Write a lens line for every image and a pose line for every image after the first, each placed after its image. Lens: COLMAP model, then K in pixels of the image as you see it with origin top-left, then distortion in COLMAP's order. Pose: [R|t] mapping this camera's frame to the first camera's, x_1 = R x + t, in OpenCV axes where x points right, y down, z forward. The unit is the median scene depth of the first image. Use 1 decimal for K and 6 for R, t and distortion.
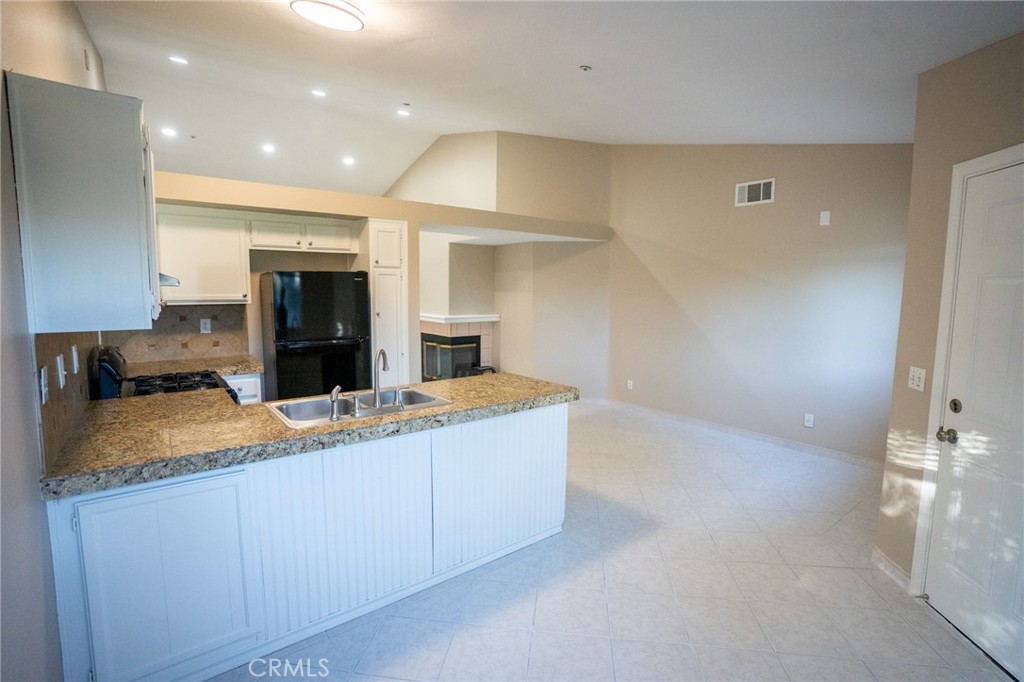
lens RADIAL K [[476.2, 0, 510.5], [0, 476.2, 337.6], [0, 0, 1]] dist [-0.066635, 0.025159]
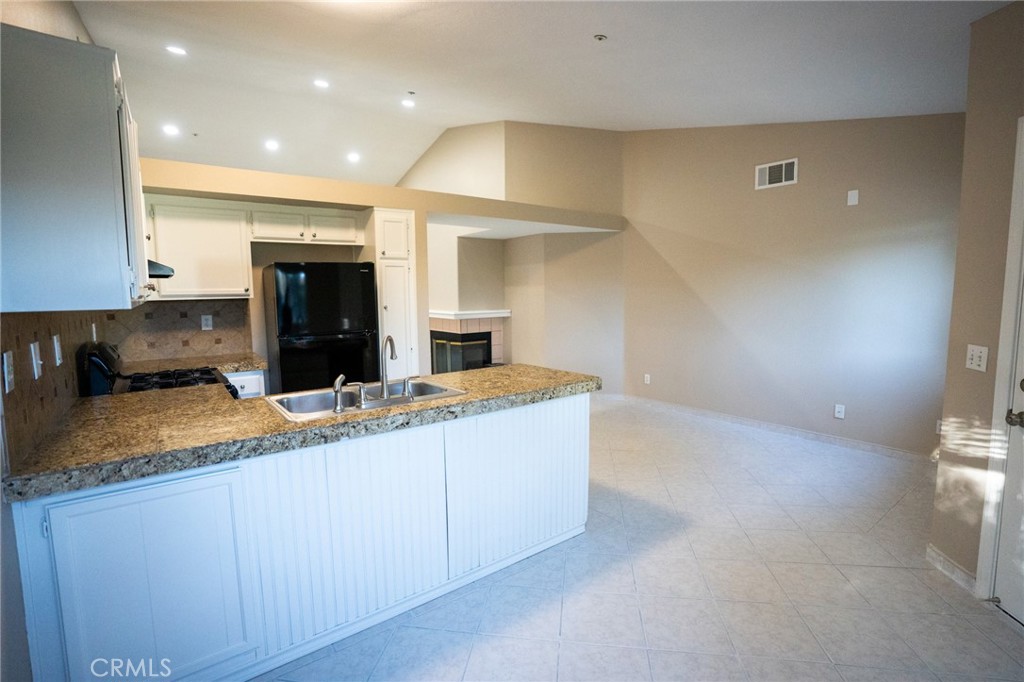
lens RADIAL K [[476.2, 0, 510.5], [0, 476.2, 337.6], [0, 0, 1]] dist [-0.066635, 0.025159]
pose [[0.999664, -0.018573, -0.018094, -0.016997], [0.018510, 0.999822, -0.003652, 0.032645], [0.018159, 0.003316, 0.999830, 0.075024]]
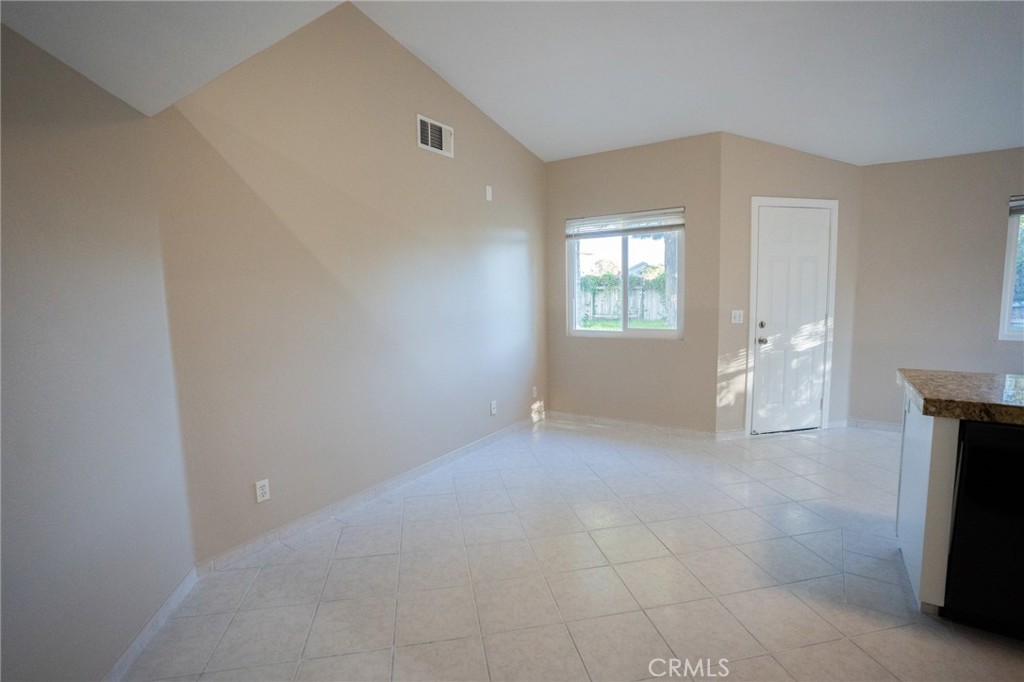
lens RADIAL K [[474.9, 0, 509.5], [0, 474.9, 336.3], [0, 0, 1]] dist [-0.066182, 0.024414]
pose [[-0.308776, -0.098230, 0.946049, -0.469128], [0.113669, 0.983713, 0.139241, -0.165168], [-0.944318, 0.150531, -0.292581, 2.158083]]
